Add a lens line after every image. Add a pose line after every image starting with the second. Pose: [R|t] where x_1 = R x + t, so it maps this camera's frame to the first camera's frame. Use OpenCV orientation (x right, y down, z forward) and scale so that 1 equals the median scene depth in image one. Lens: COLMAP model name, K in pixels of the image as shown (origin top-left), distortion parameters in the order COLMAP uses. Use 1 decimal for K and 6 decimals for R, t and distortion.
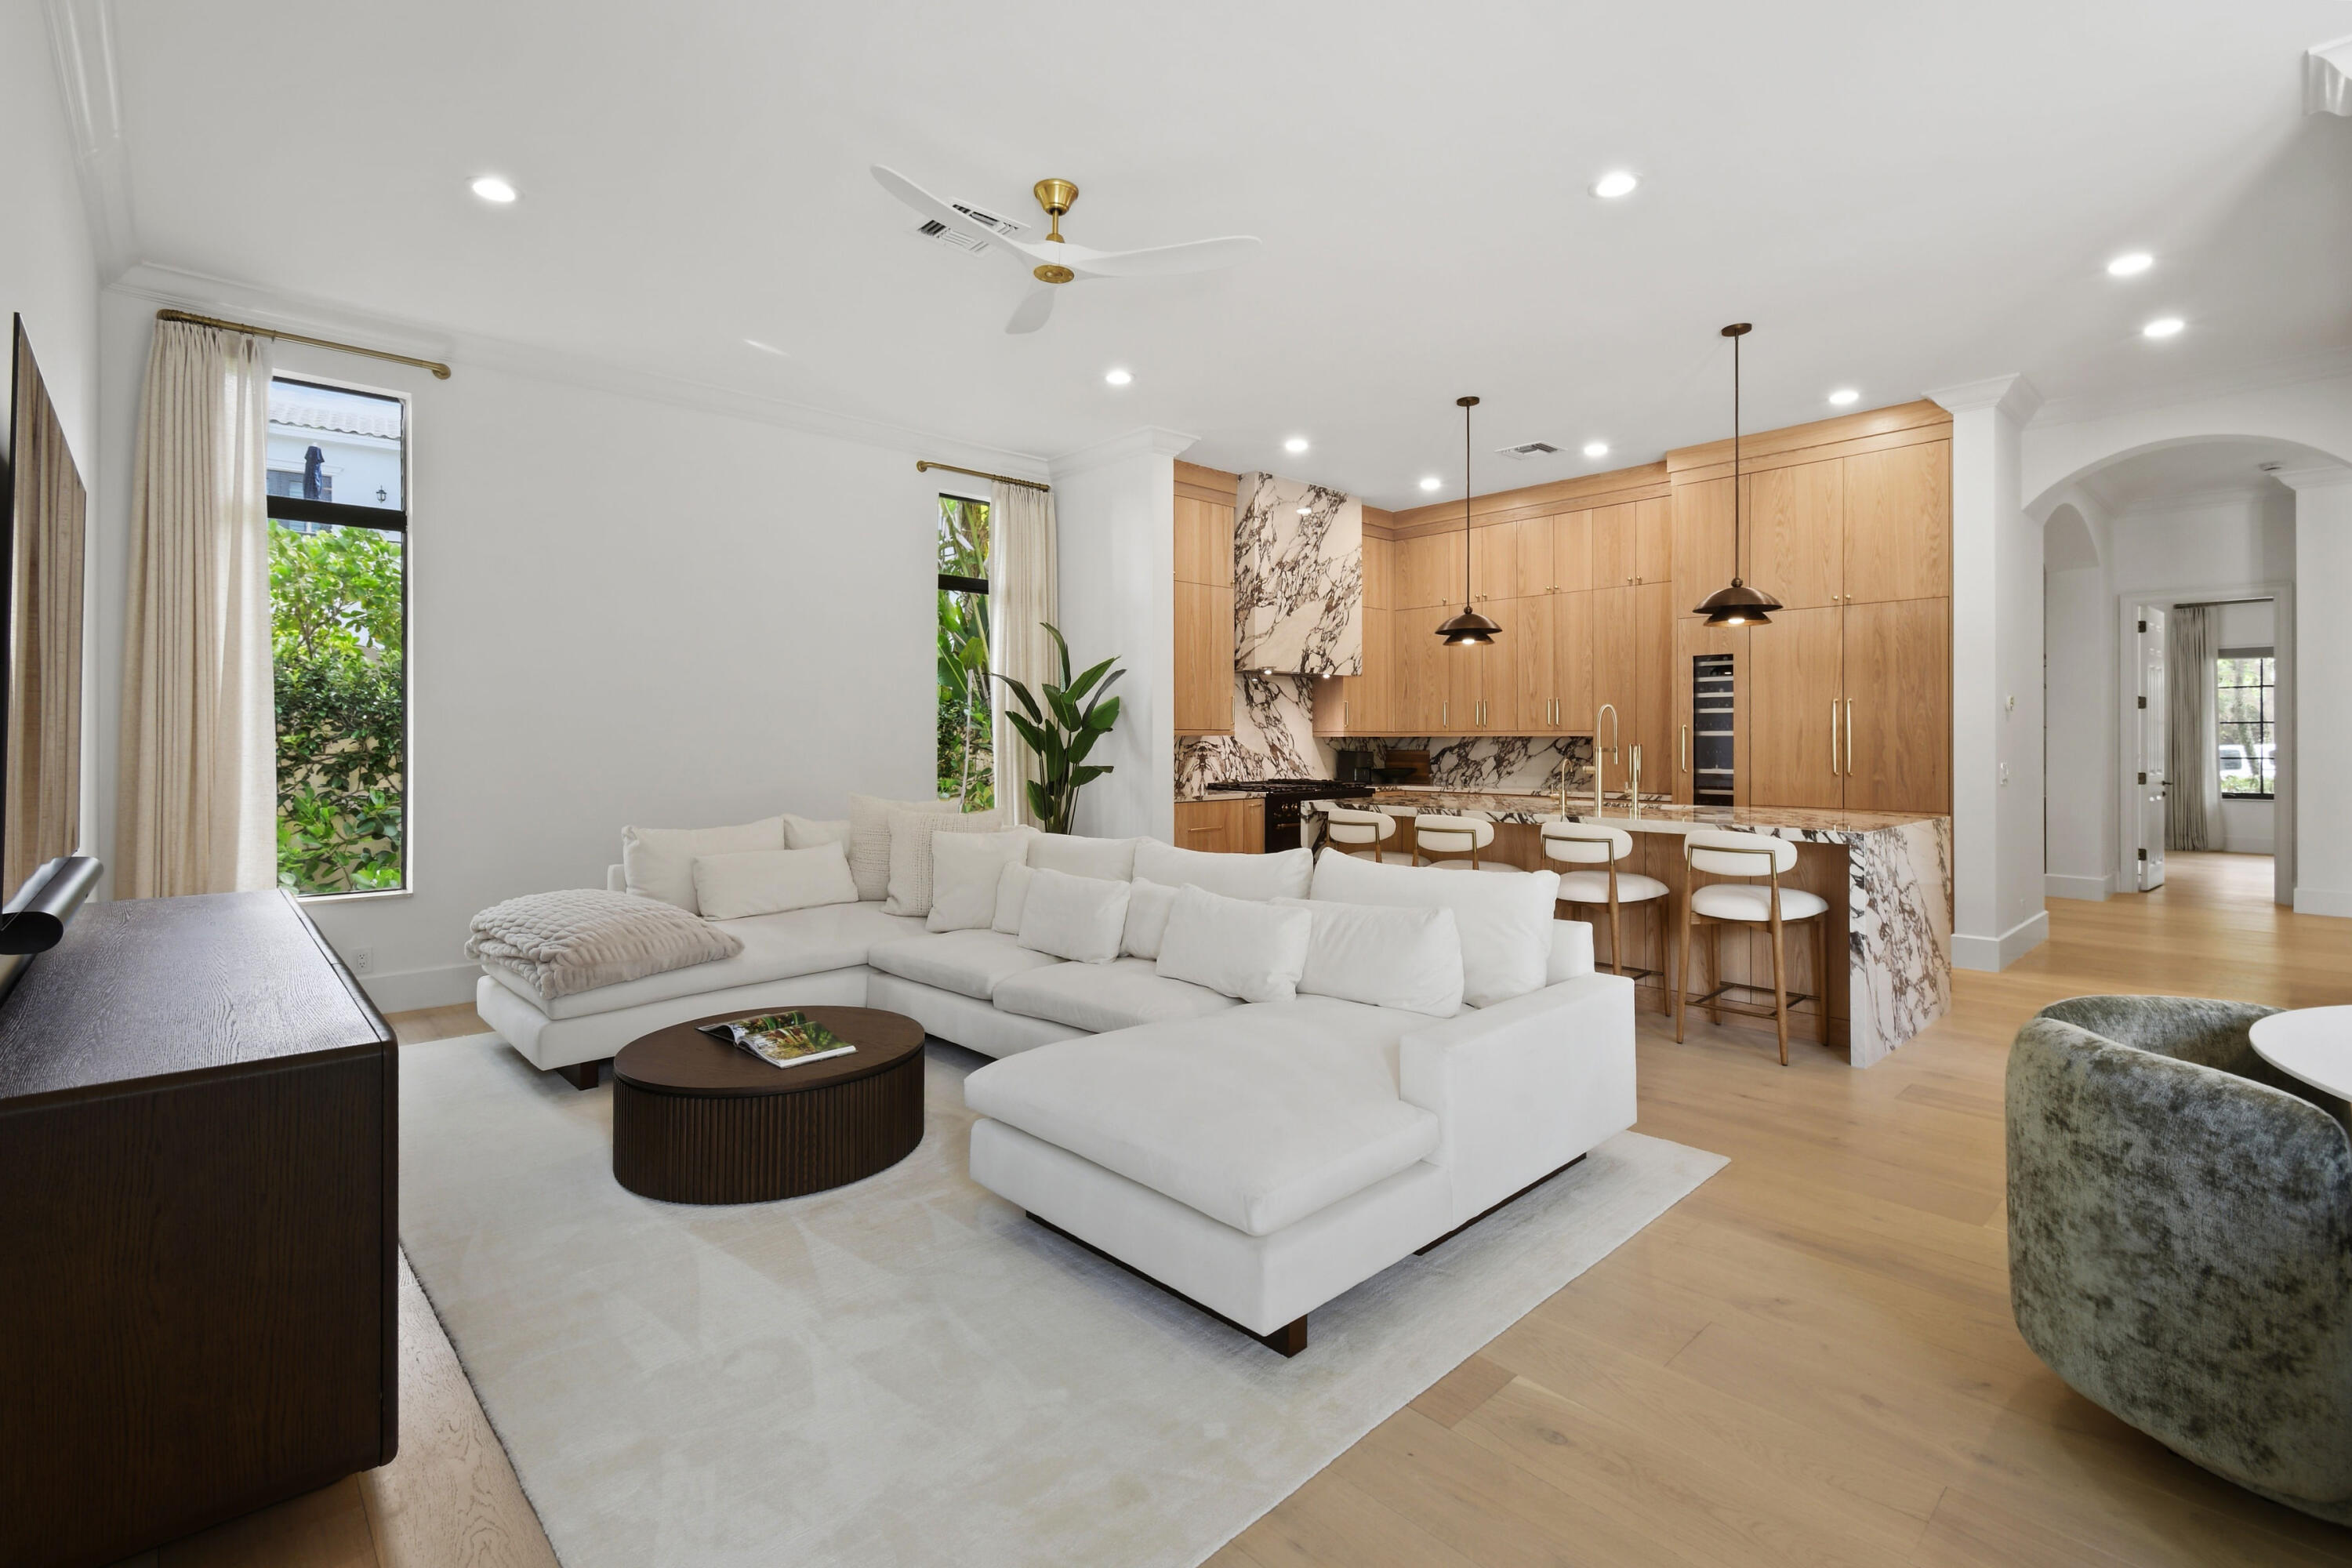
lens RADIAL K [[1049.5, 0, 1180.9], [0, 1049.5, 735.4], [0, 0, 1]] dist [0.007375, -0.001587]
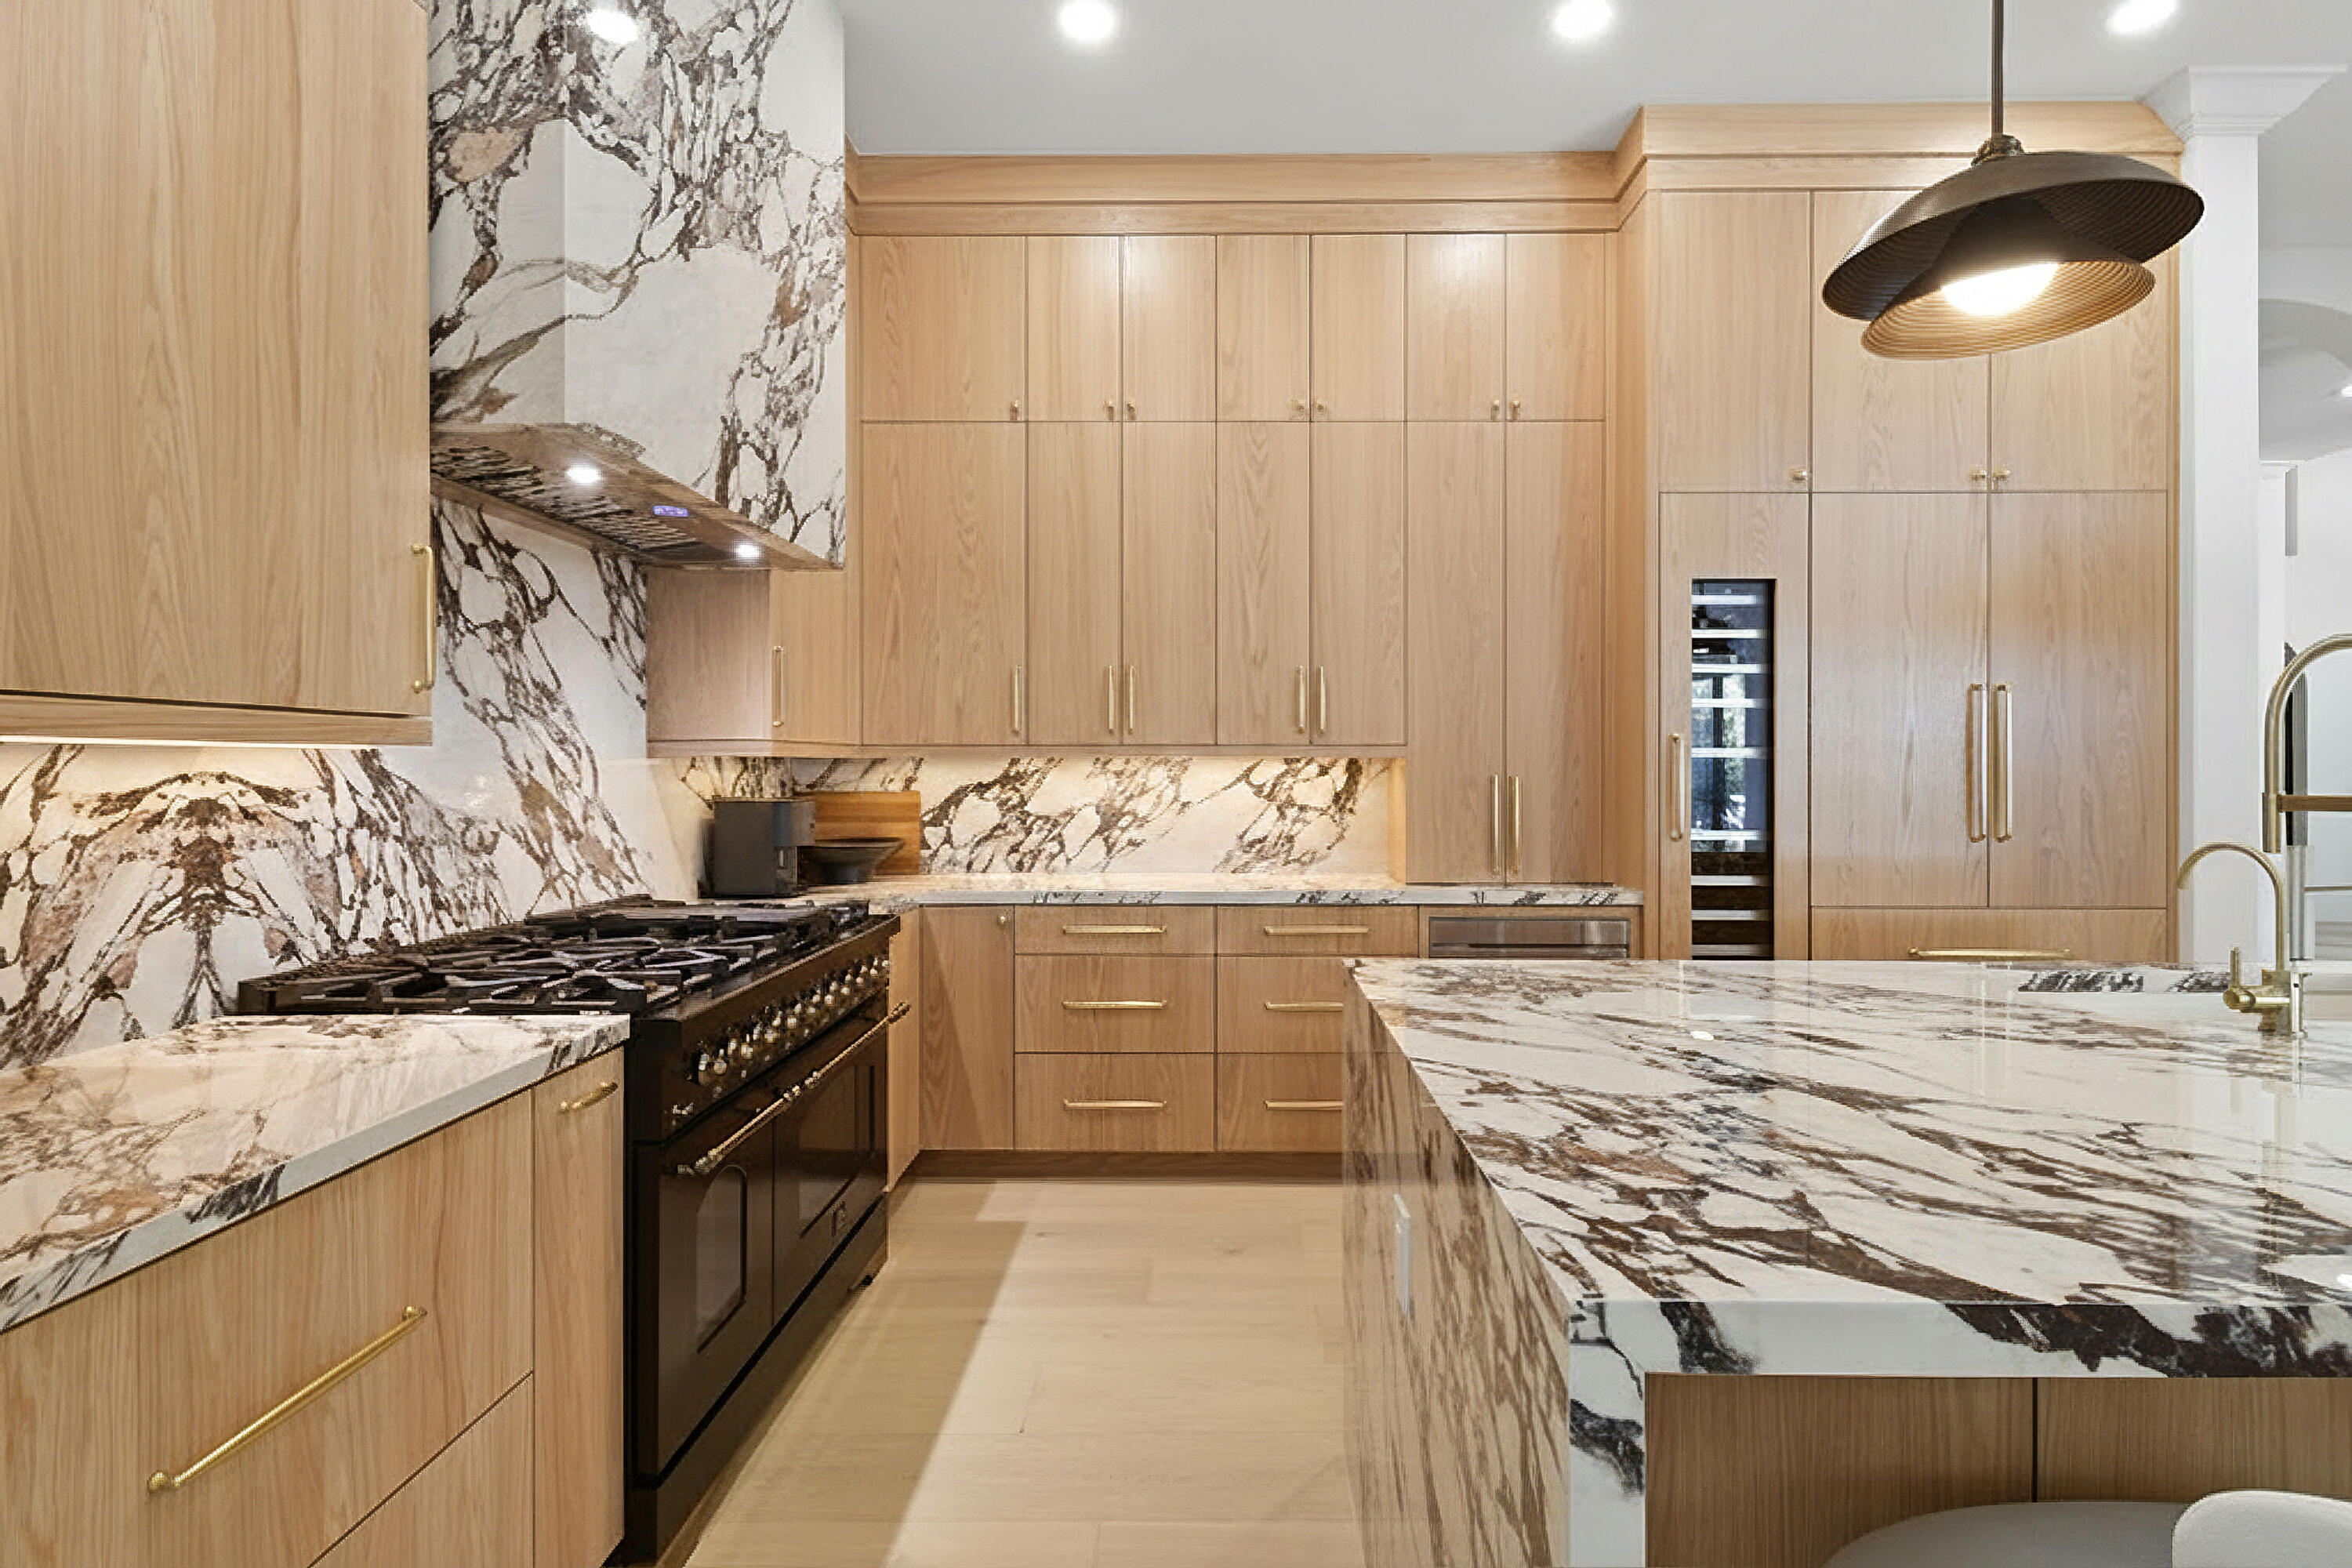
lens RADIAL K [[1117.9, 0, 1200.7], [0, 1117.9, 770.5], [0, 0, 1]] dist [0.010654, -0.004413]
pose [[0.690879, -0.001540, 0.722969, -0.003432], [-0.002831, 0.999984, 0.004835, 0.005085], [-0.722965, -0.005387, 0.690864, 0.960003]]
